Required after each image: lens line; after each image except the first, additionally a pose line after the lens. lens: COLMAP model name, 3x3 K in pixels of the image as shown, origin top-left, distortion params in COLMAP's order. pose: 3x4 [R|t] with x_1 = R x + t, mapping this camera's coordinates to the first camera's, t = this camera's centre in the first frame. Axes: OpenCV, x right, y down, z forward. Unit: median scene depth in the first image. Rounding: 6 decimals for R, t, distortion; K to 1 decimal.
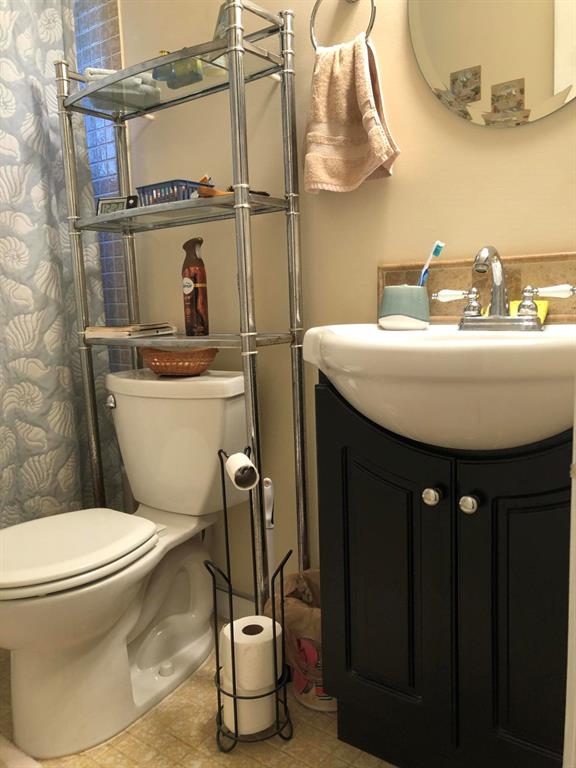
lens RADIAL K [[631.2, 0, 288.0], [0, 631.2, 384.0], [0, 0, 1]] dist [0.056576, -0.066267]
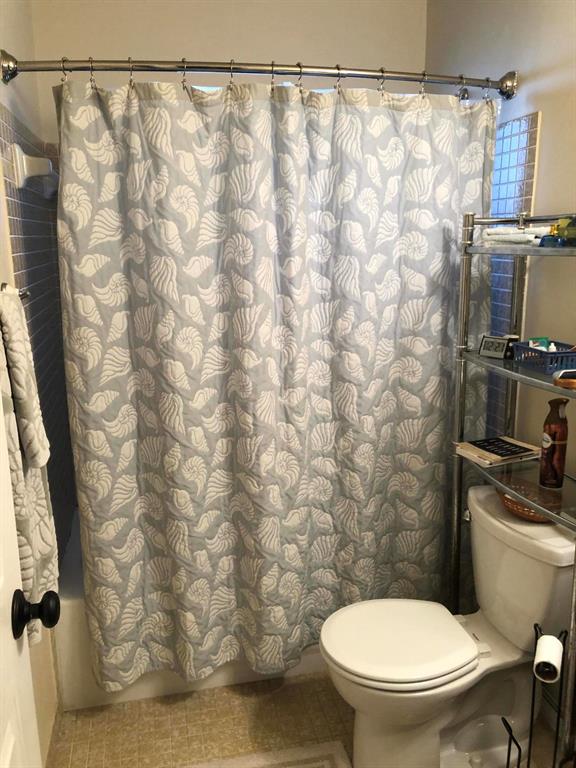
lens RADIAL K [[631.2, 0, 288.0], [0, 631.2, 384.0], [0, 0, 1]] dist [0.056576, -0.066267]
pose [[0.766409, 0.166204, -0.620479, 0.138026], [-0.097677, 0.984867, 0.143162, -0.325527], [0.634884, -0.049114, 0.771045, -0.070745]]
